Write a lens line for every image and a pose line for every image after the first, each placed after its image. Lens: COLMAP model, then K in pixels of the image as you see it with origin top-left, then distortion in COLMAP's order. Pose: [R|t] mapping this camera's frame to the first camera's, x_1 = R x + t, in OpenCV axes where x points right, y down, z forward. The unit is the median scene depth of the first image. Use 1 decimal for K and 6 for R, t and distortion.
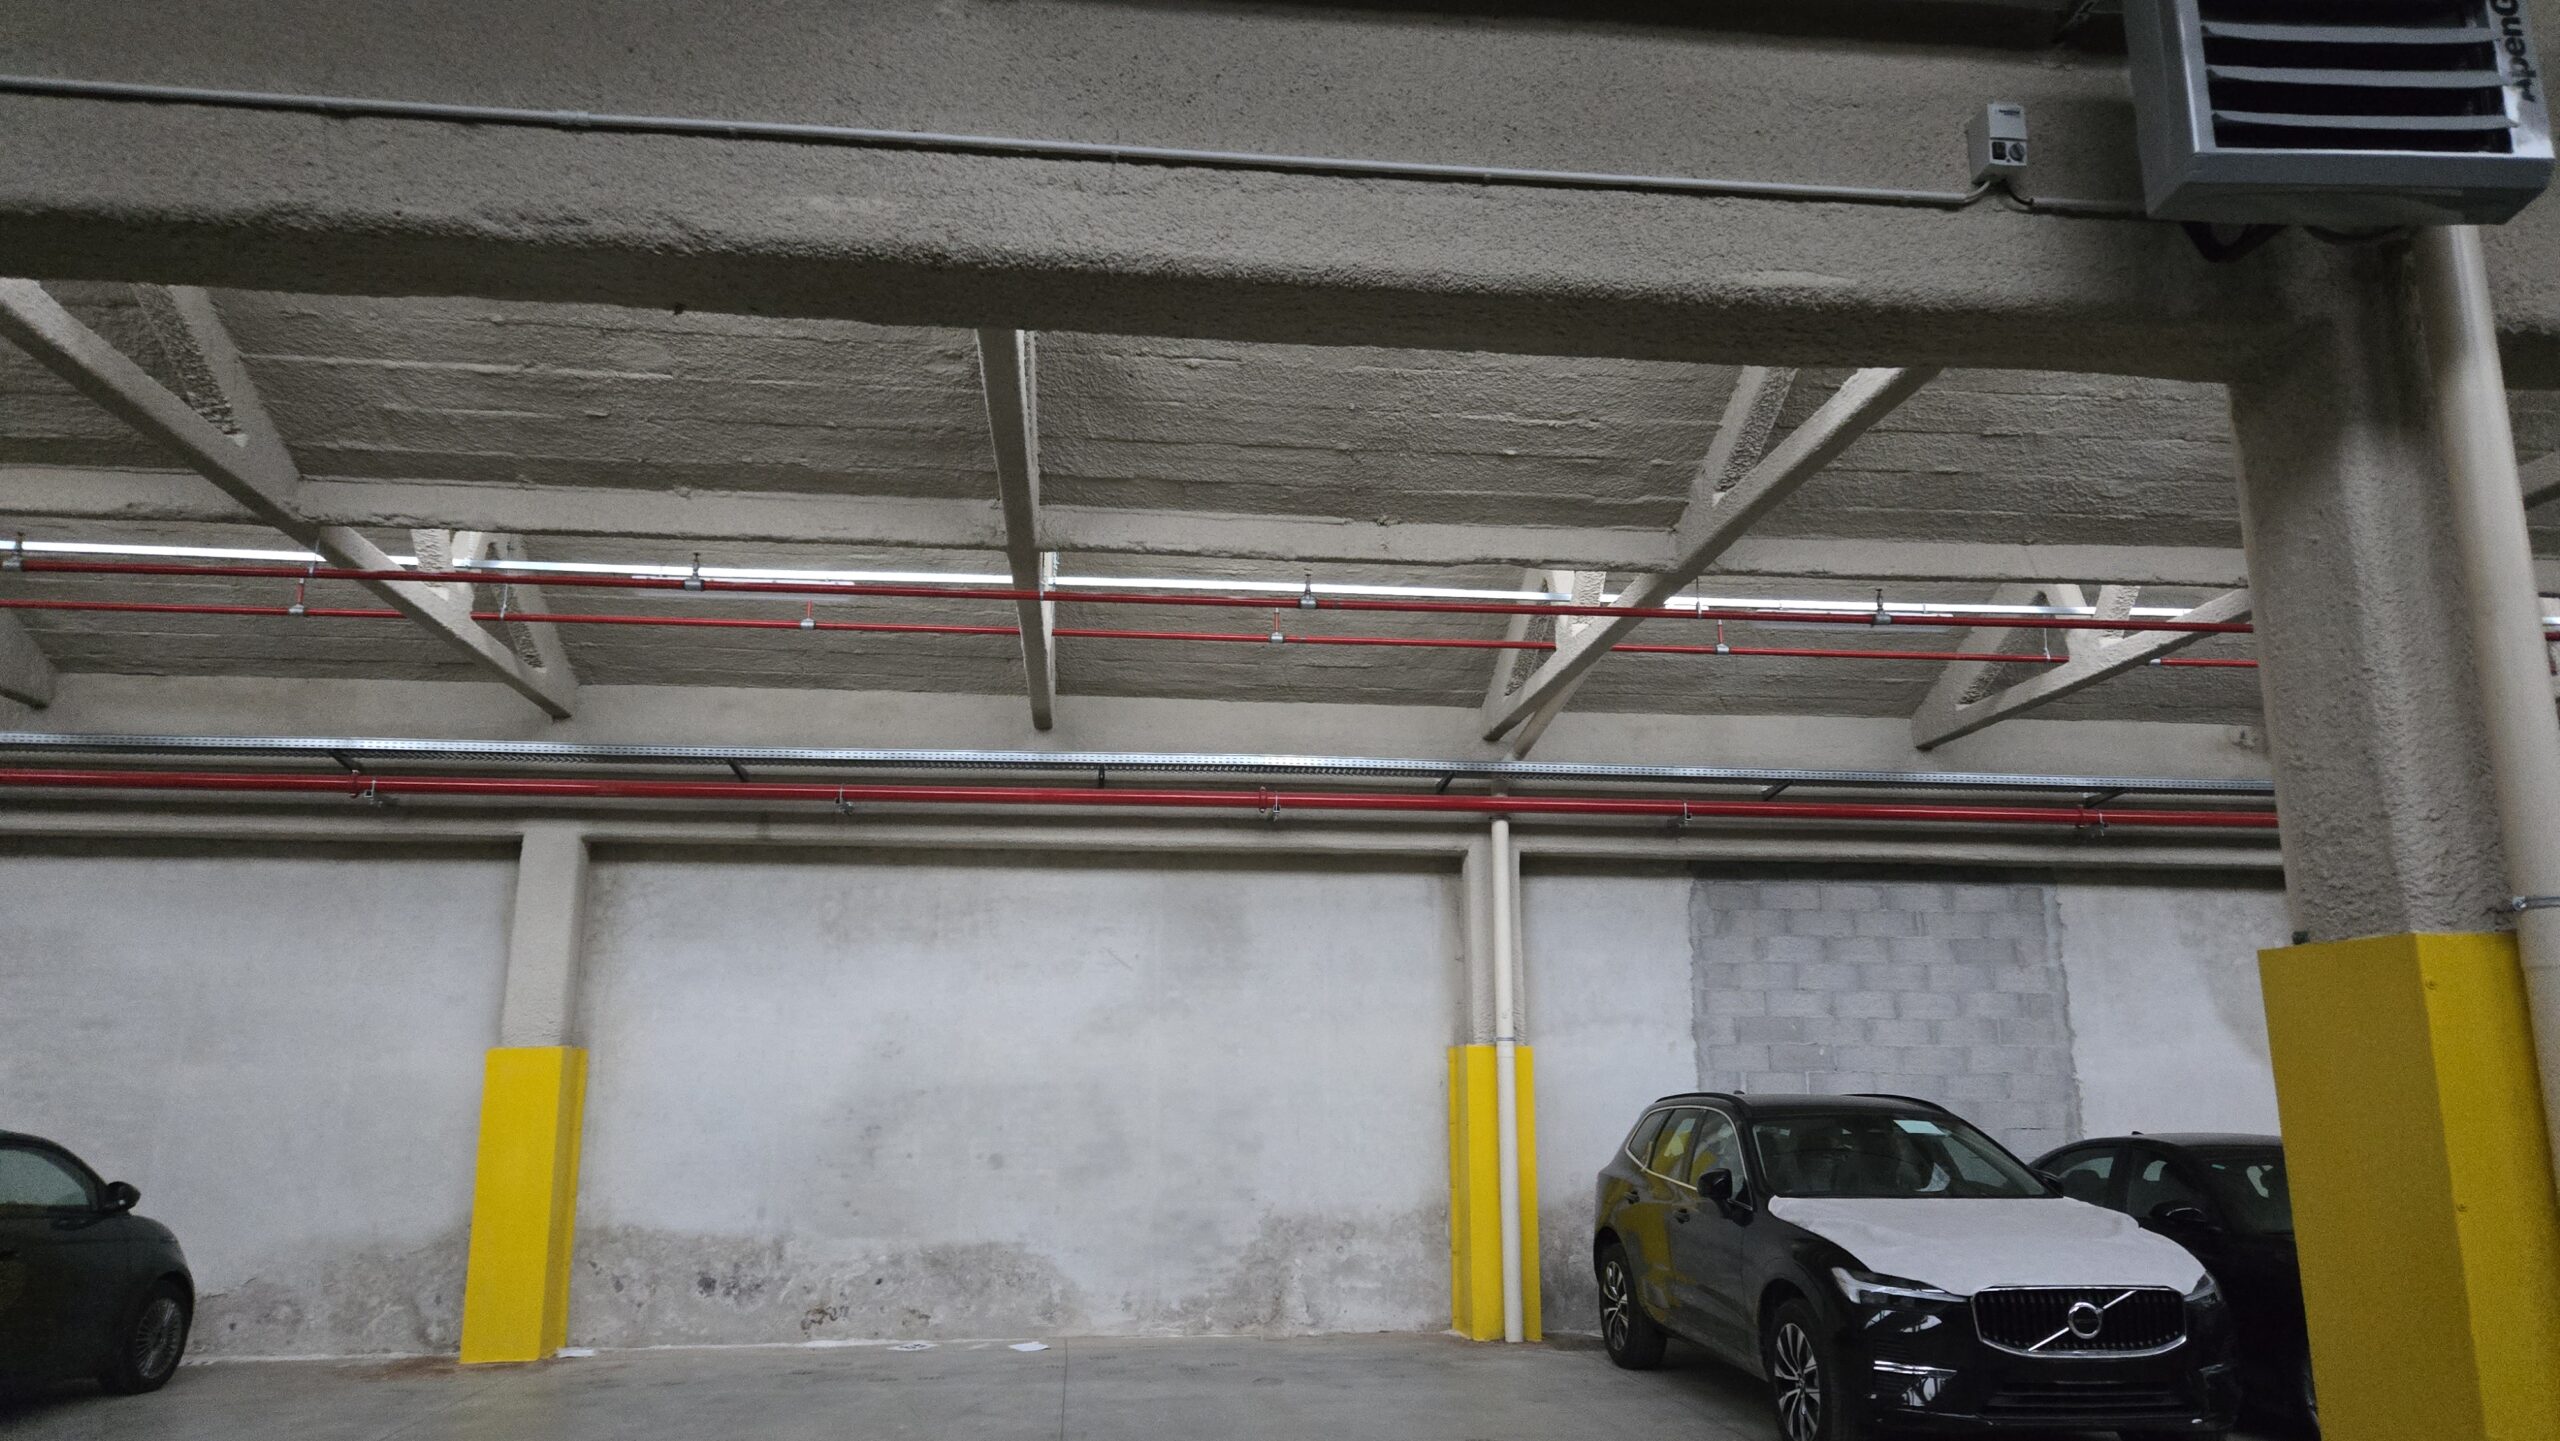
lens RADIAL K [[1707.1, 0, 1289.9], [0, 1707.1, 739.2], [0, 0, 1]] dist [0.078121, -0.074608]
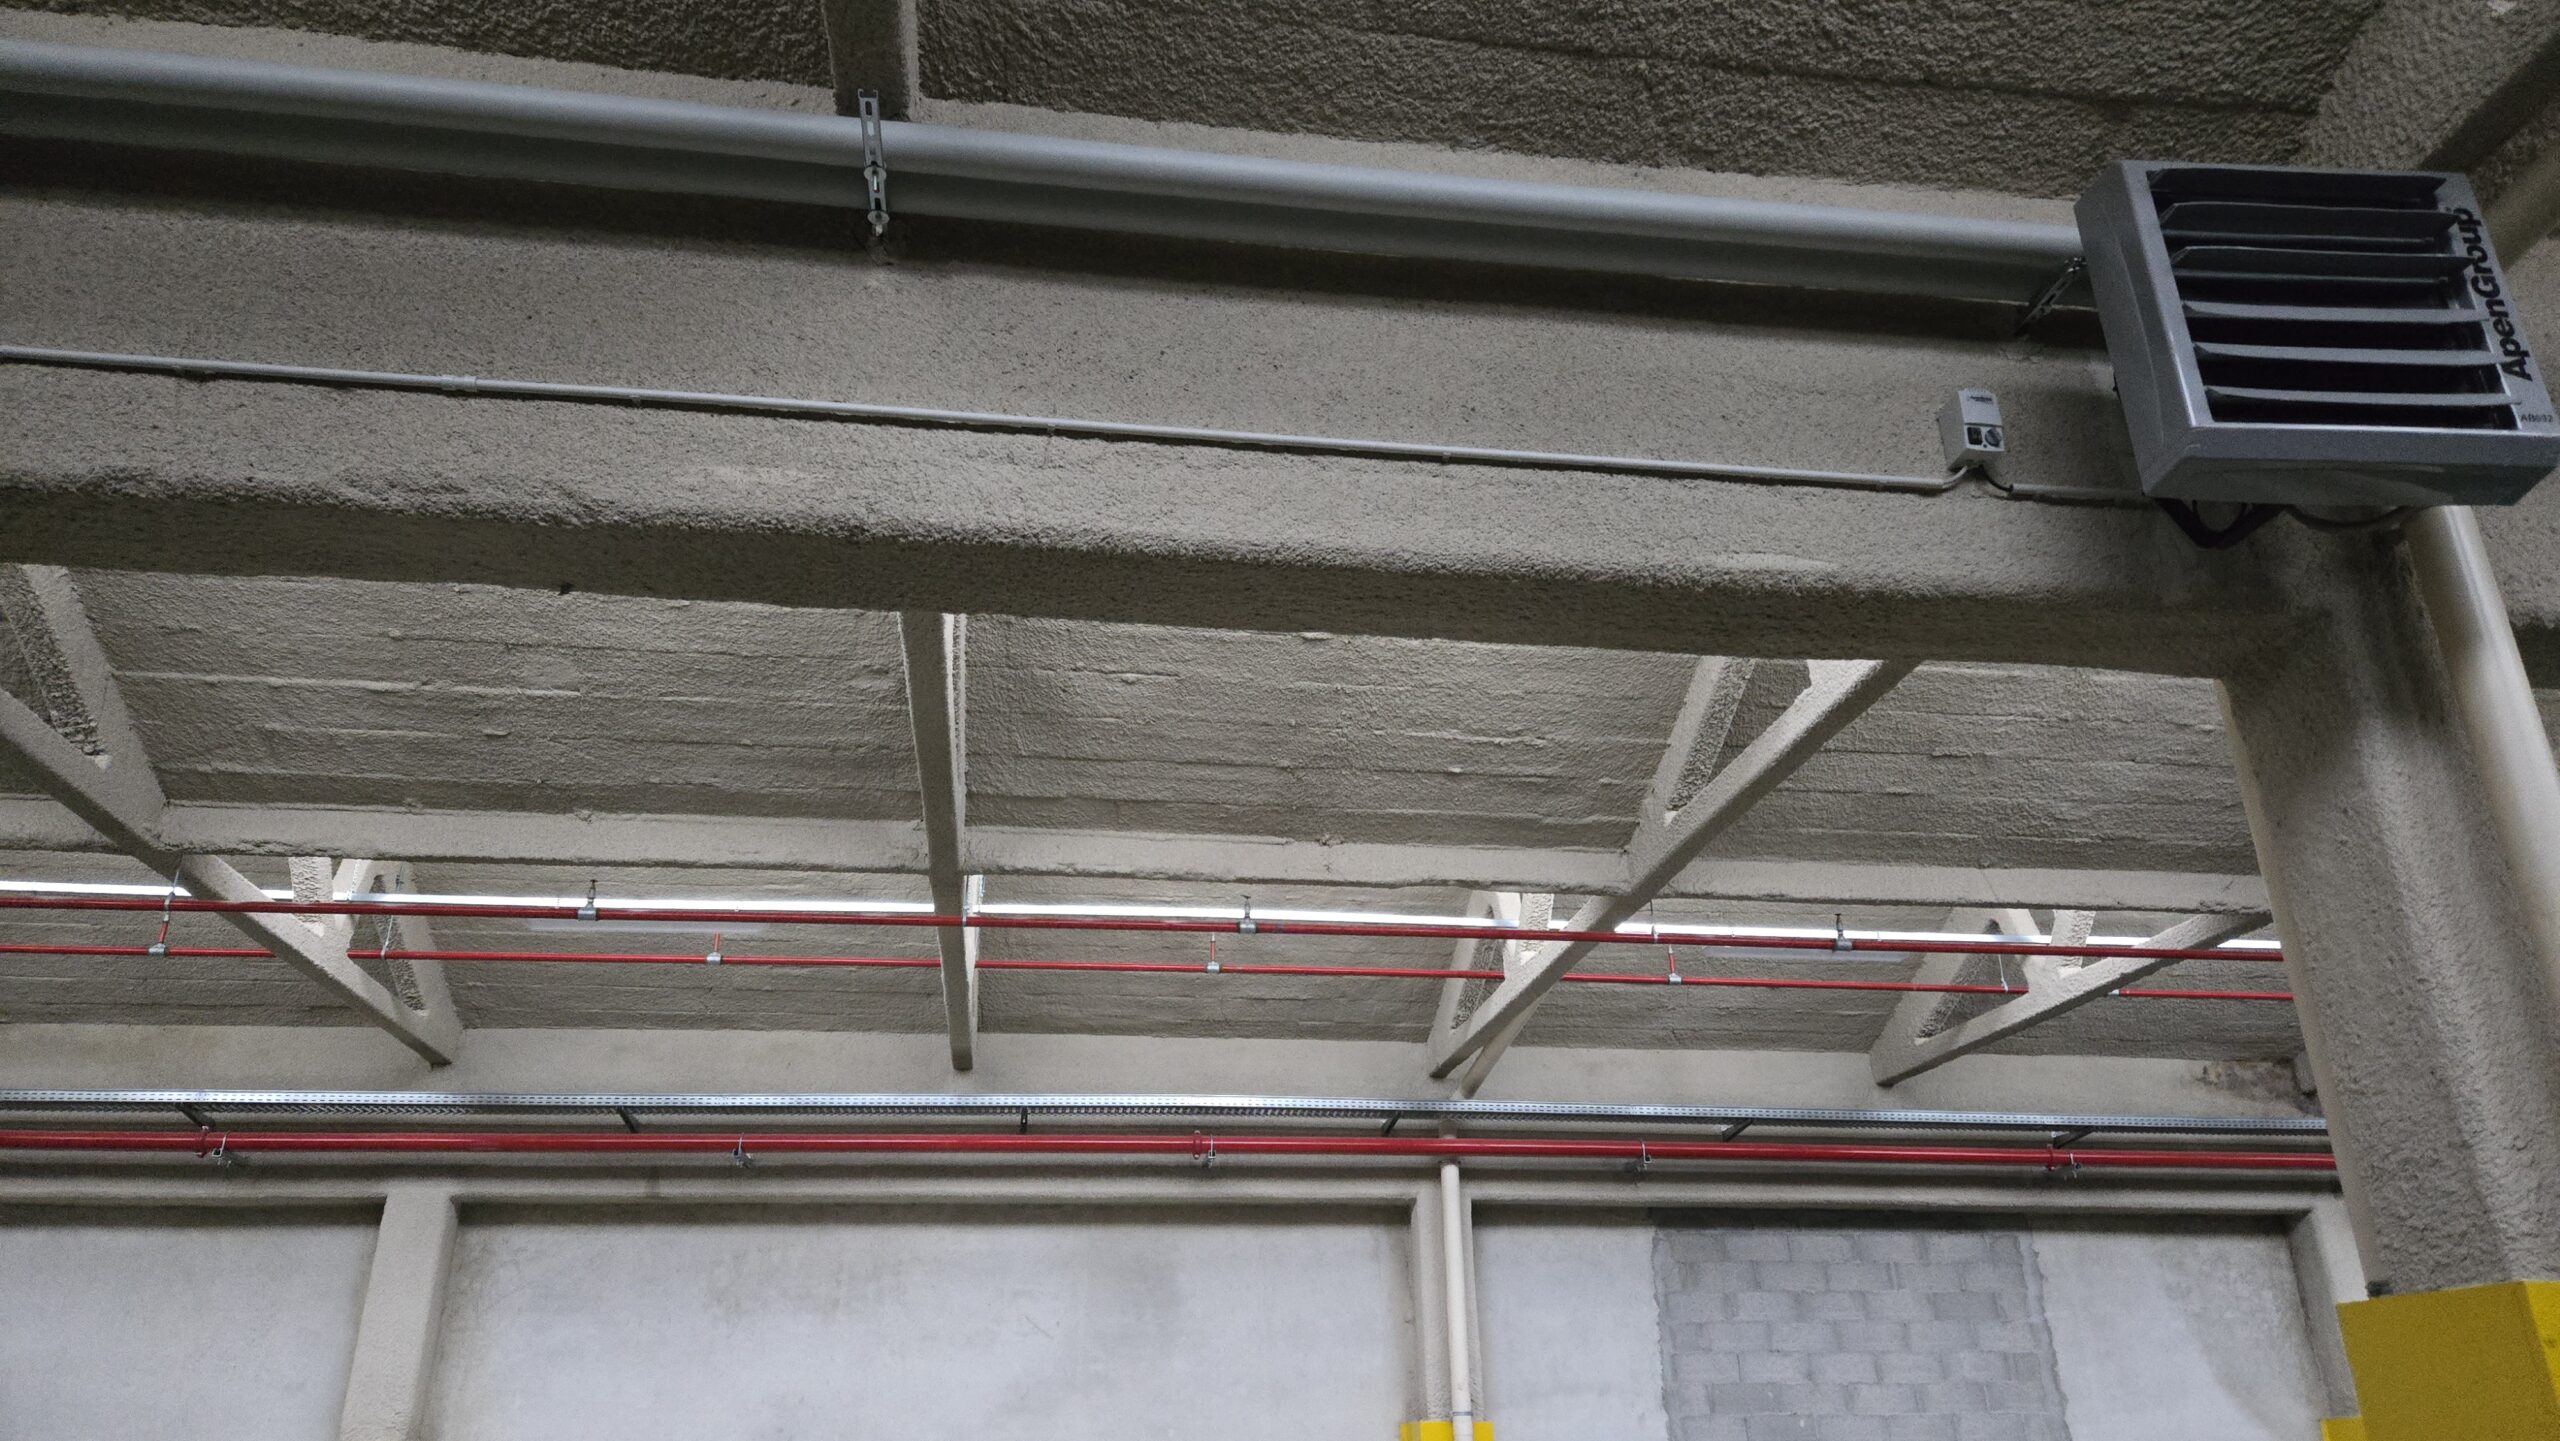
lens RADIAL K [[1707.1, 0, 1289.9], [0, 1707.1, 739.2], [0, 0, 1]] dist [0.078121, -0.074608]
pose [[0.999183, -0.000579, 0.040414, -0.004461], [0.008540, 0.980346, -0.197102, 0.005354], [-0.039506, 0.197286, 0.979550, 0.052762]]
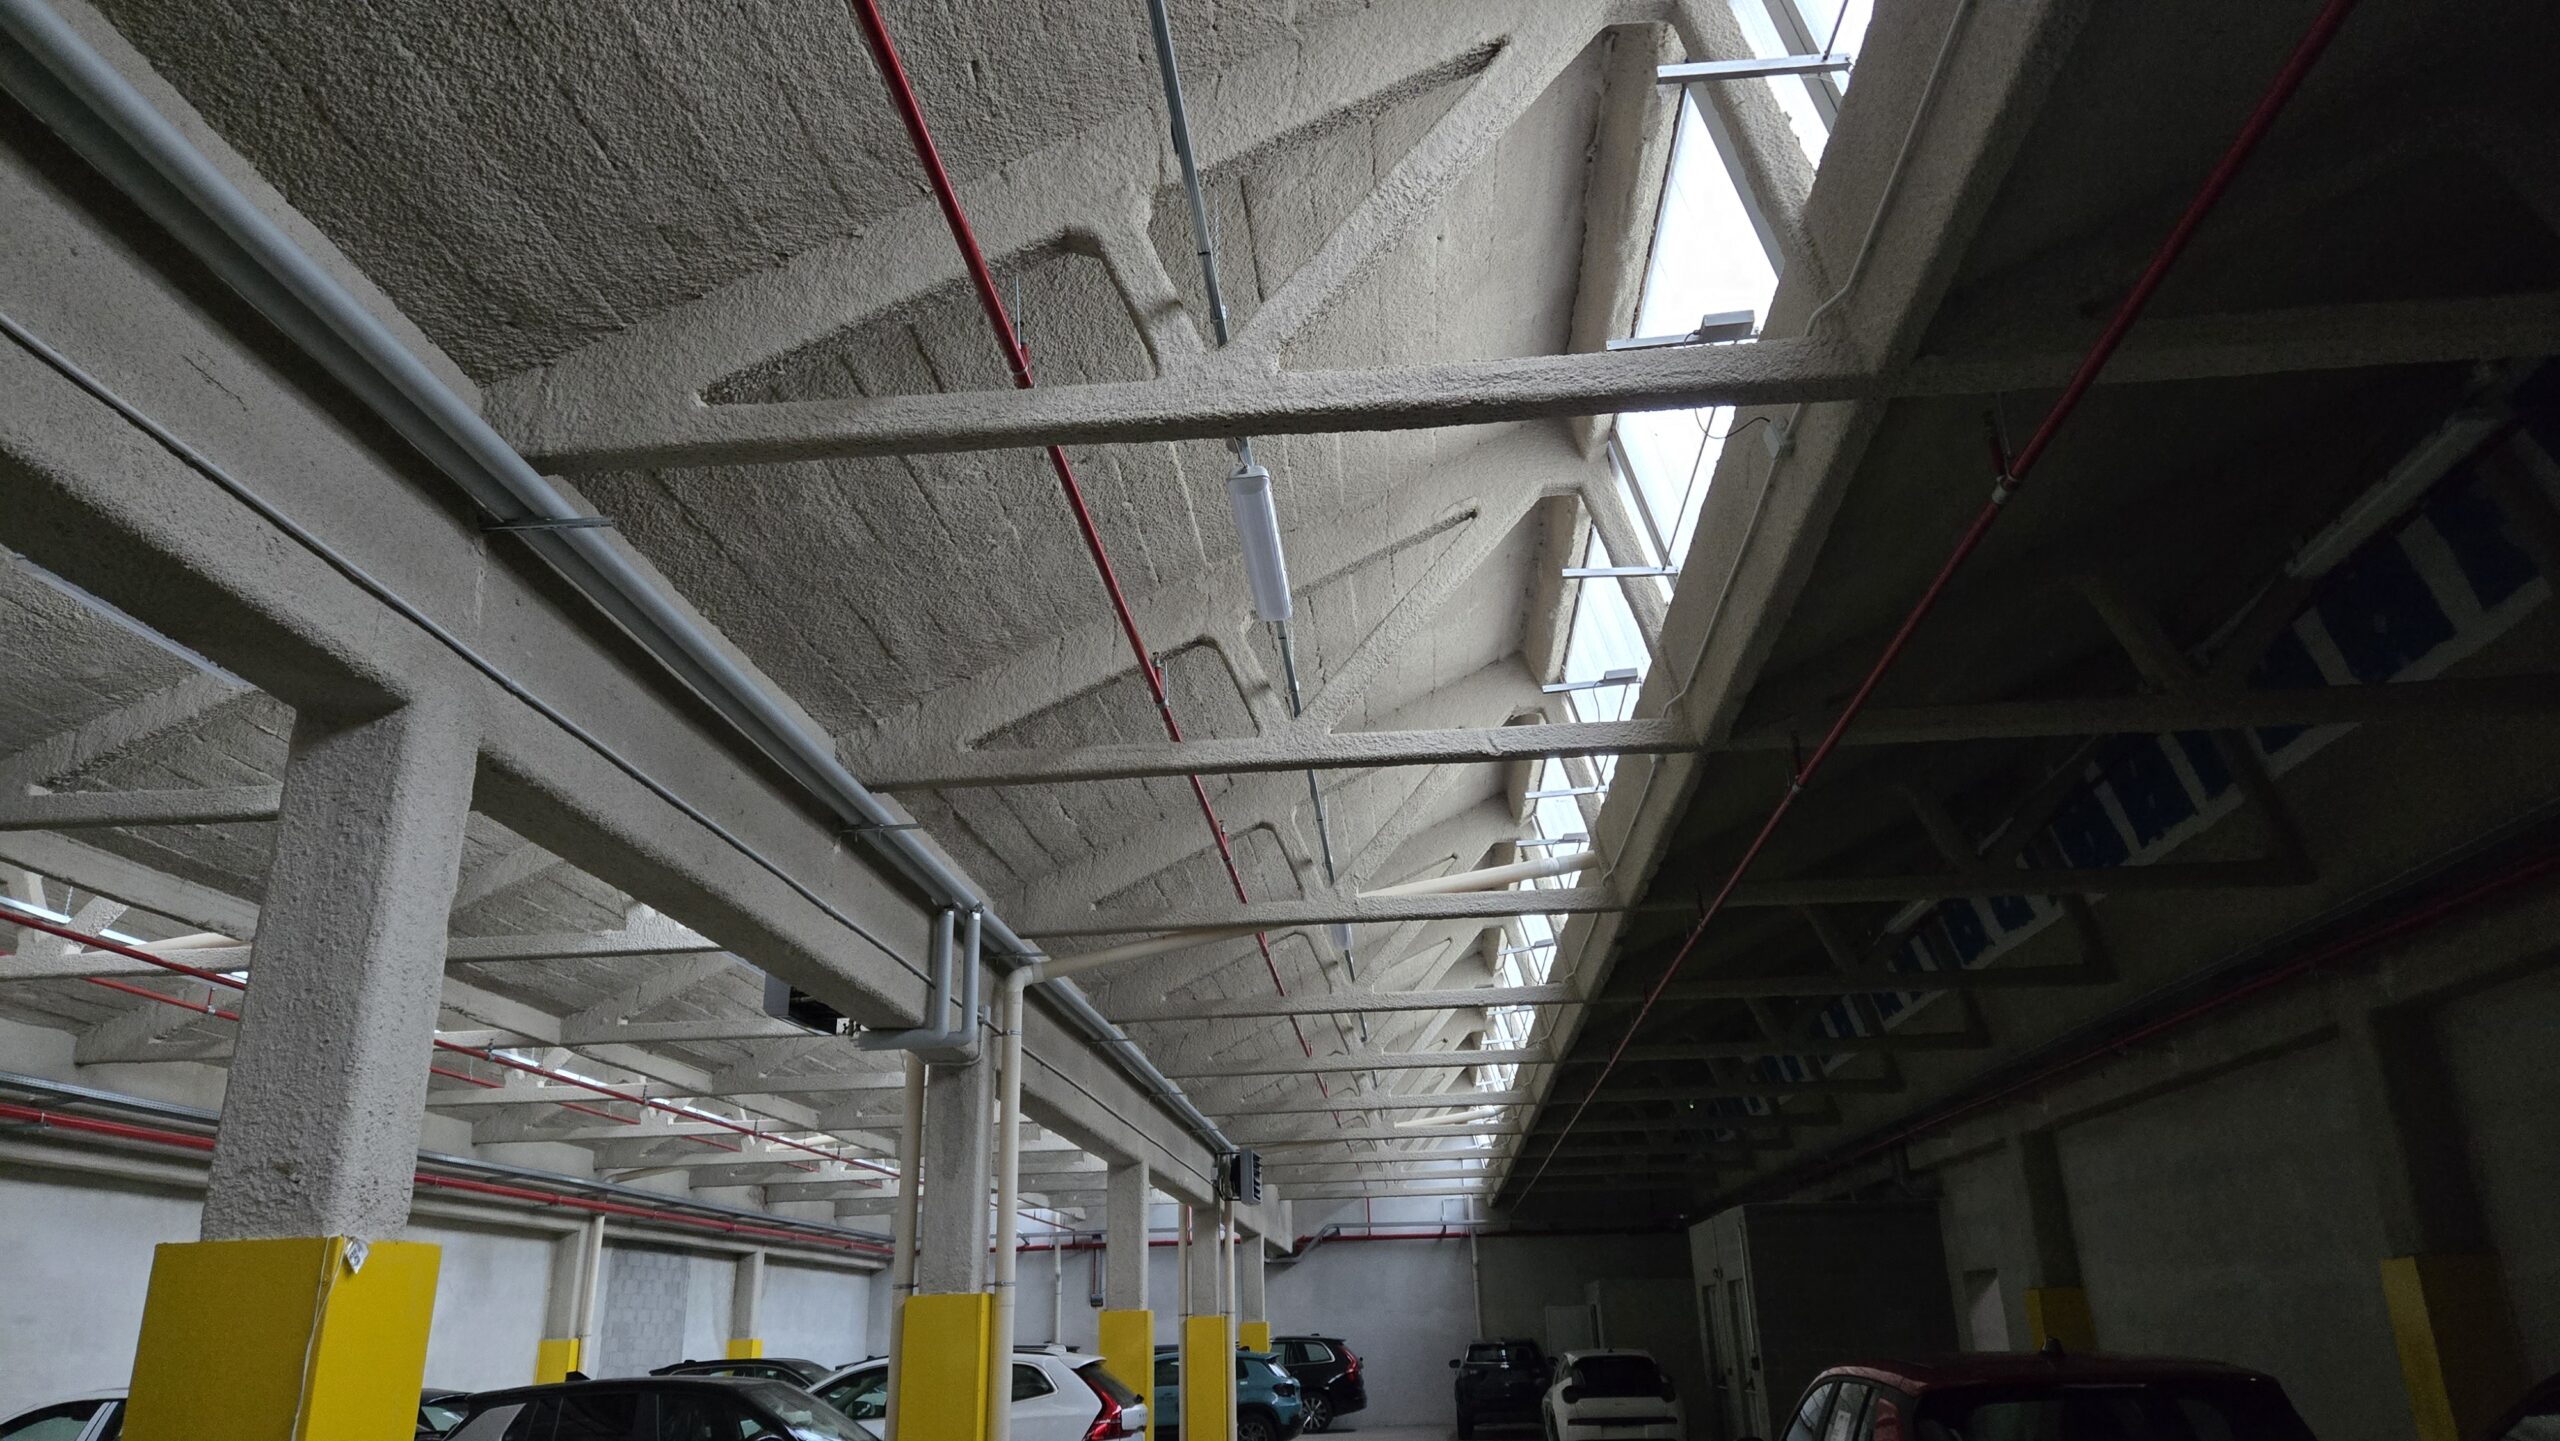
lens RADIAL K [[1722.8, 0, 1280.0], [0, 1722.8, 720.5], [0, 0, 1]] dist [0.079825, -0.082297]
pose [[0.184920, 0.327505, 0.926577, -2.683224], [-0.184798, 0.937607, -0.294522, -0.056684], [-0.965222, -0.116767, 0.233904, -0.190856]]
